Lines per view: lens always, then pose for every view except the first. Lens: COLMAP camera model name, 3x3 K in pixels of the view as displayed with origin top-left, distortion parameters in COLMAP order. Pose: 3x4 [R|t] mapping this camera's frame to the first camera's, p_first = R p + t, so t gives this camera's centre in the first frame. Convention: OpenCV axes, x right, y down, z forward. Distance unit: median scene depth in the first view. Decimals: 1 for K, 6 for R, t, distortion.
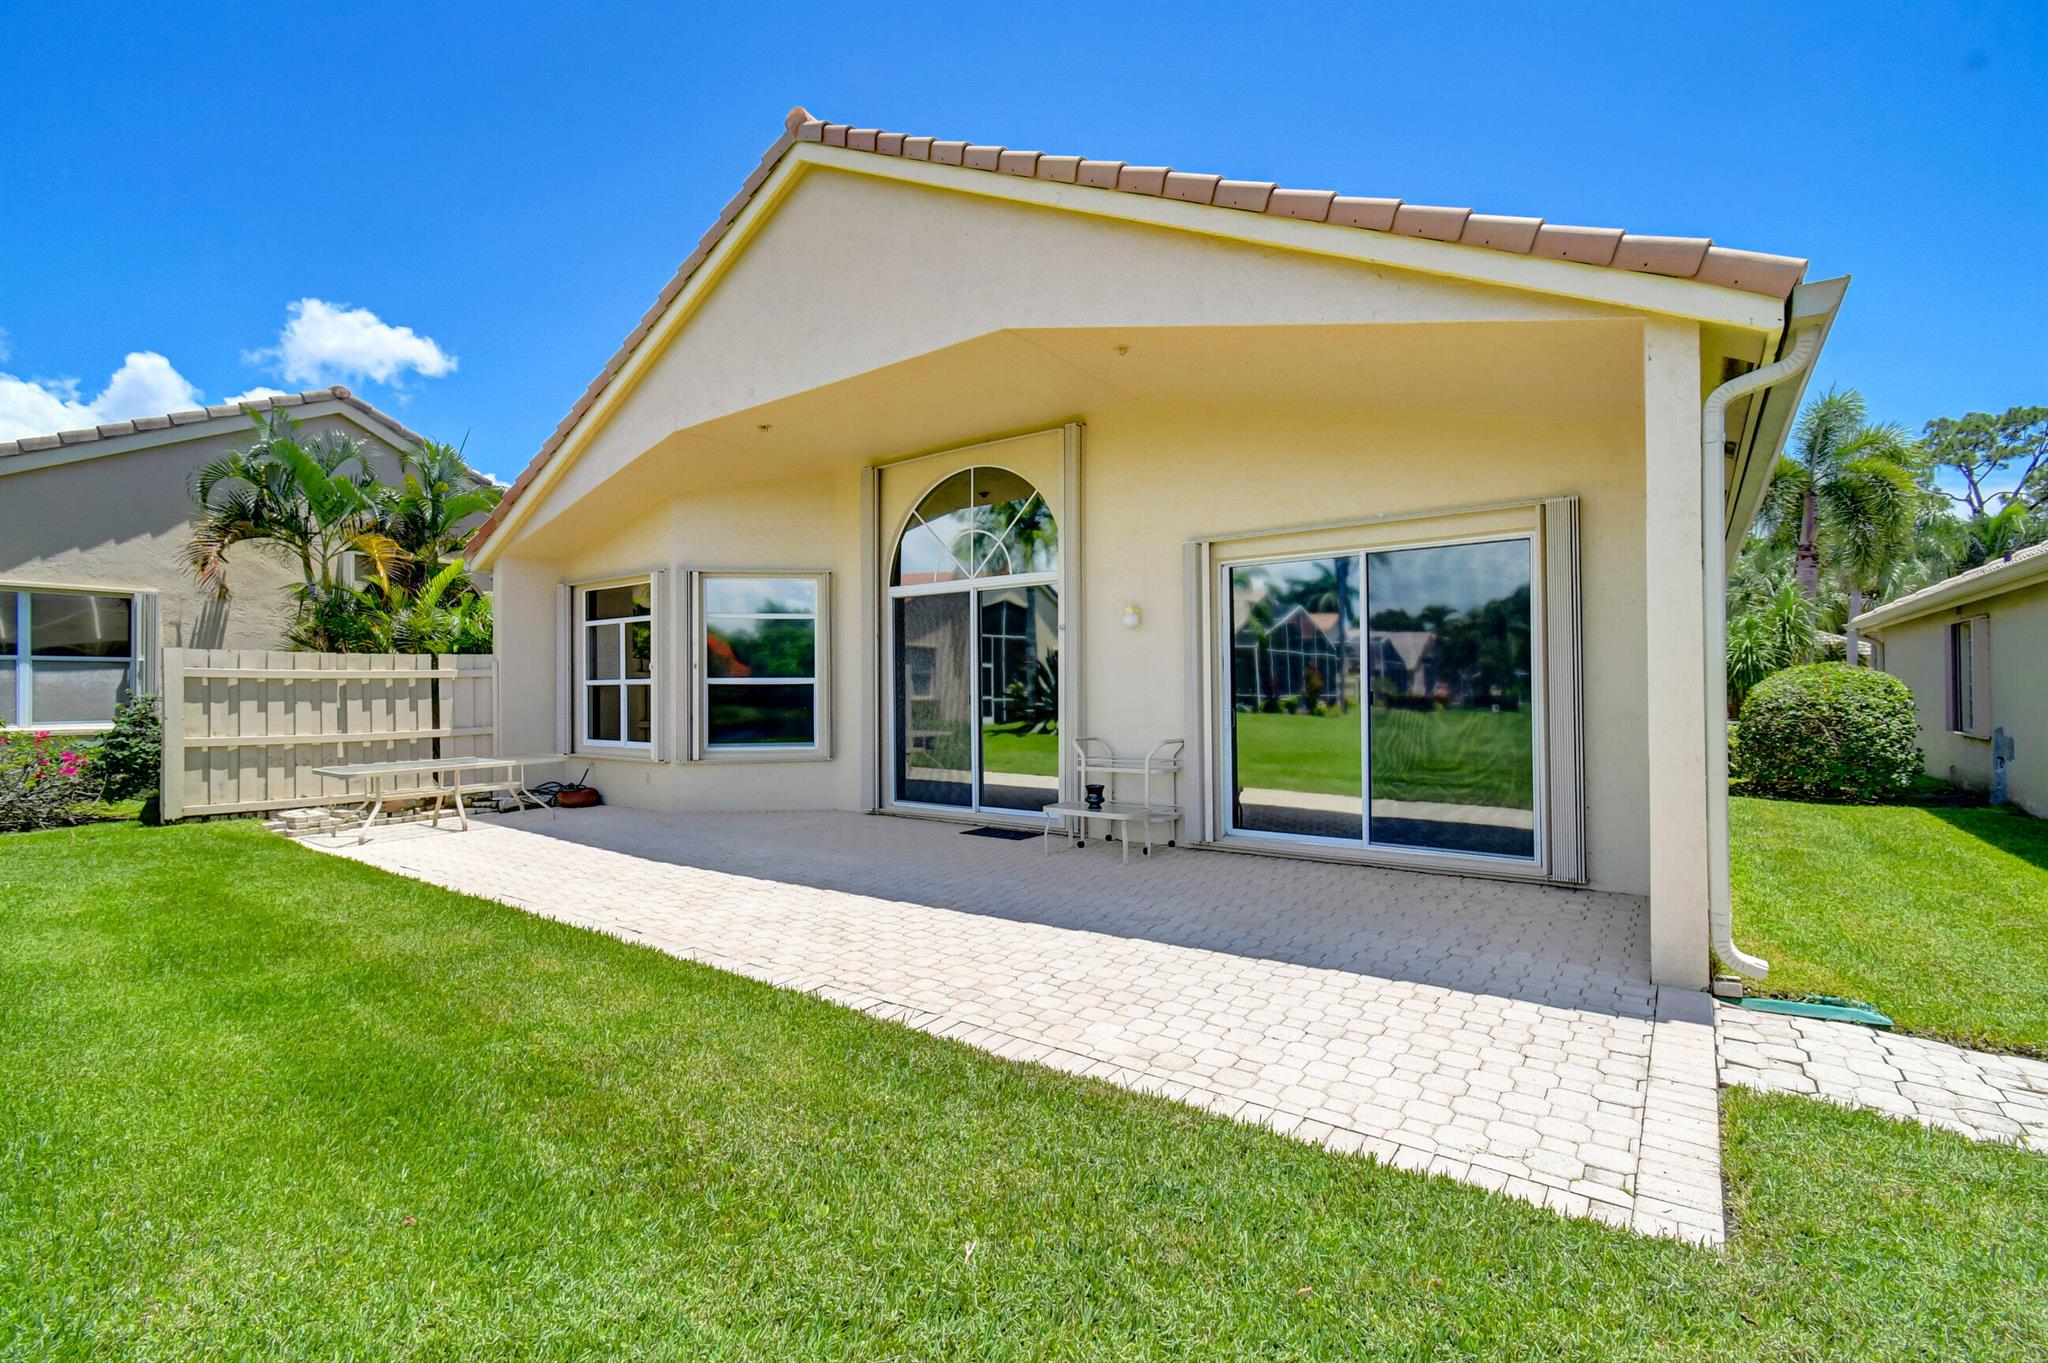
lens RADIAL K [[896.4, 0, 1024.0], [0, 896.4, 674.9], [0, 0, 1]] dist [-0.000372, -0.000014]
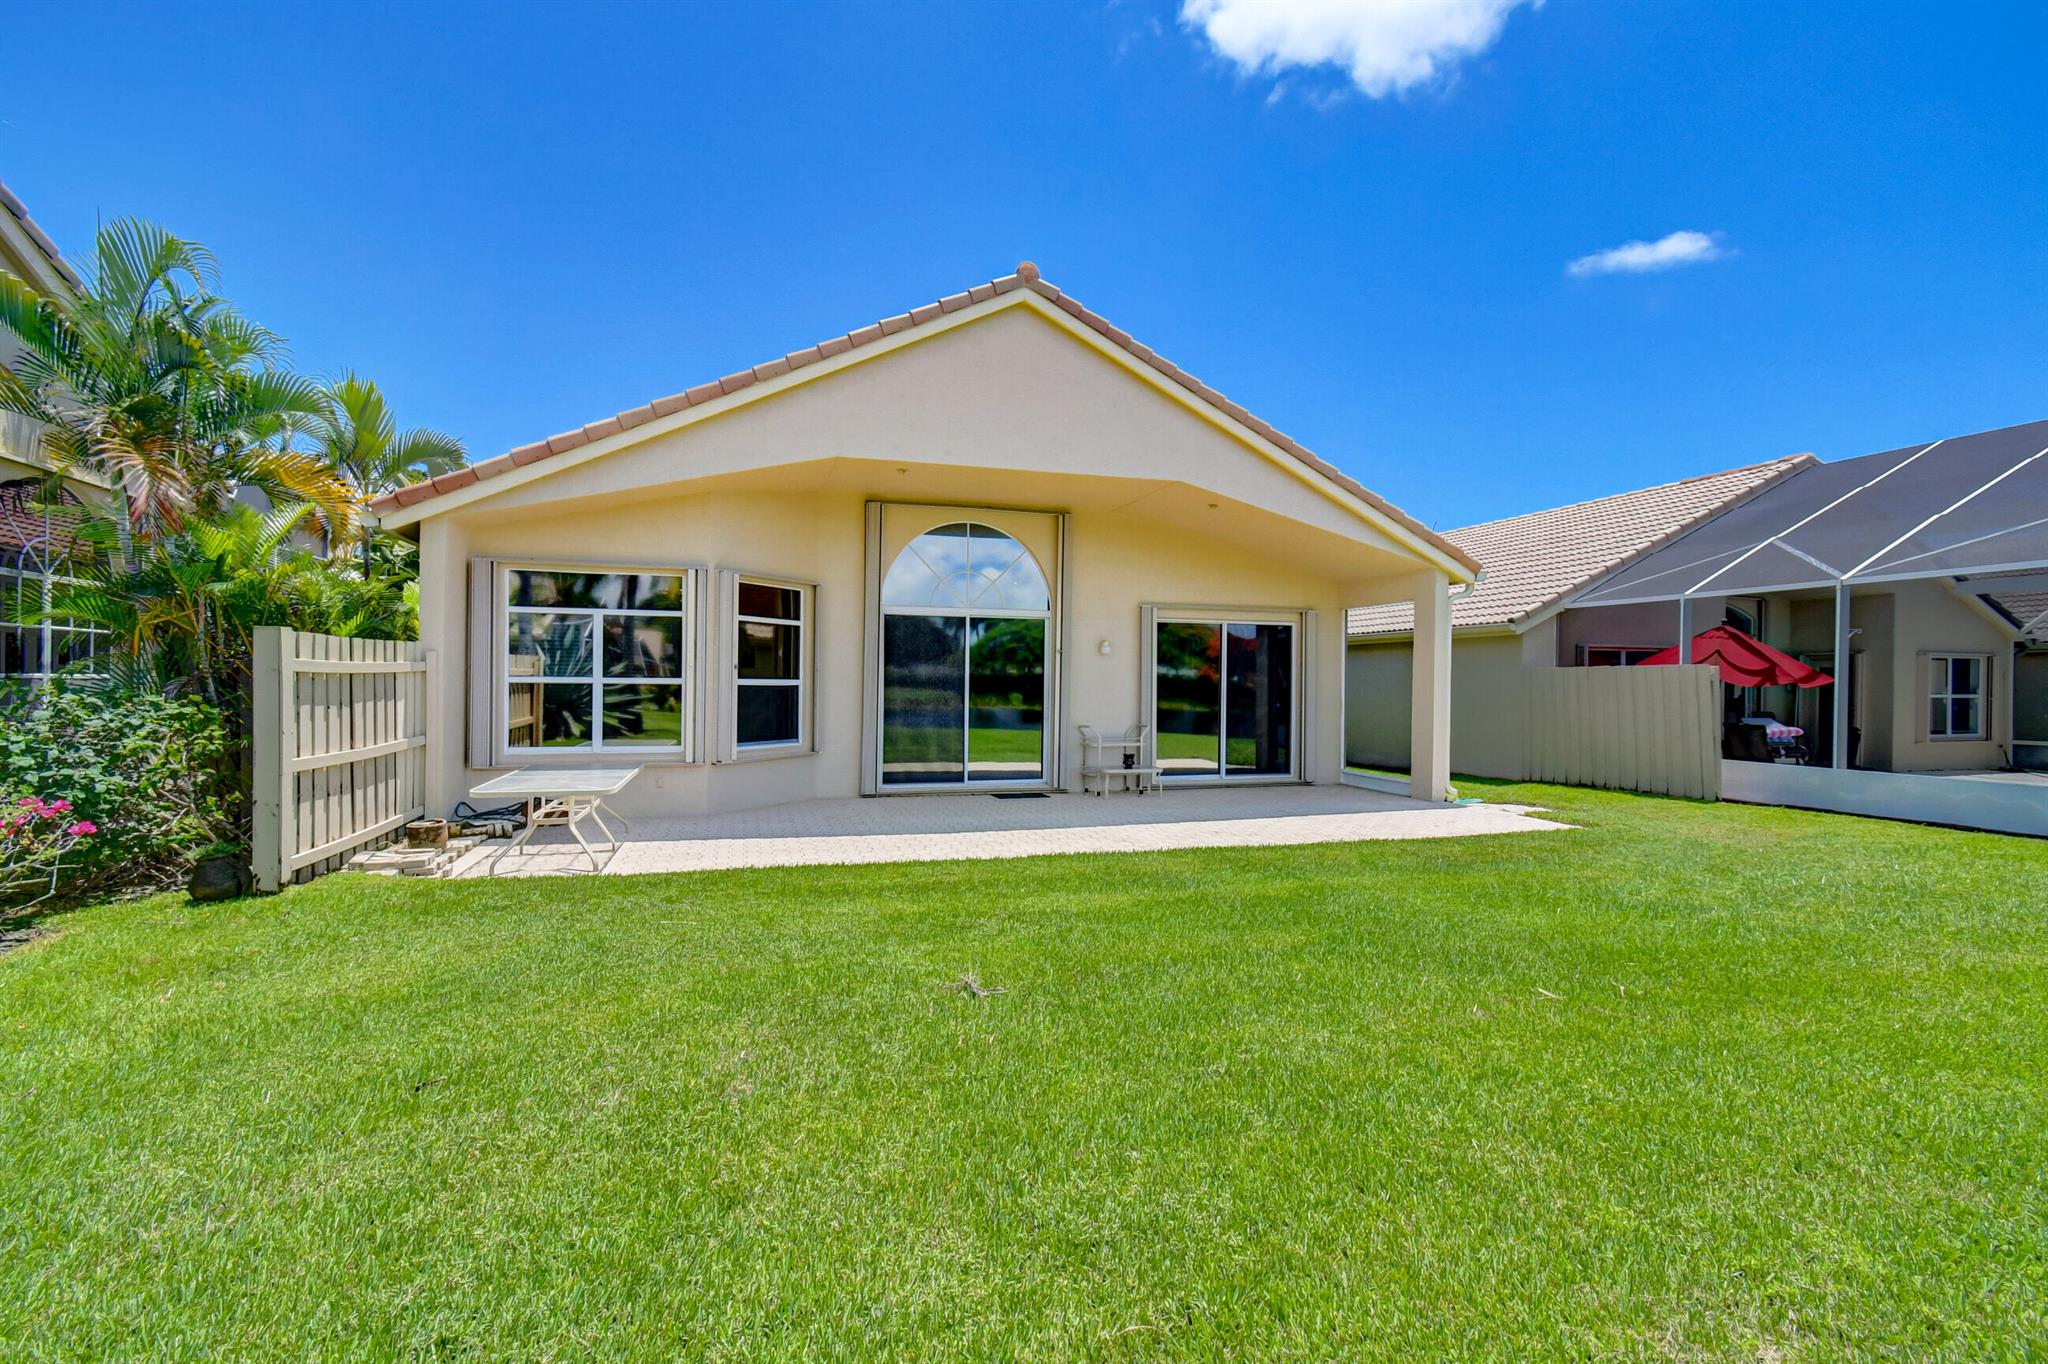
lens RADIAL K [[896.4, 0, 1018.1], [0, 896.4, 693.7], [0, 0, 1]] dist [-0.000372, -0.000014]
pose [[0.615761, 0.007307, 0.787899, -0.960889], [-0.021815, 0.999732, 0.007778, 0.005523], [-0.787631, -0.021977, 0.615755, 0.120319]]
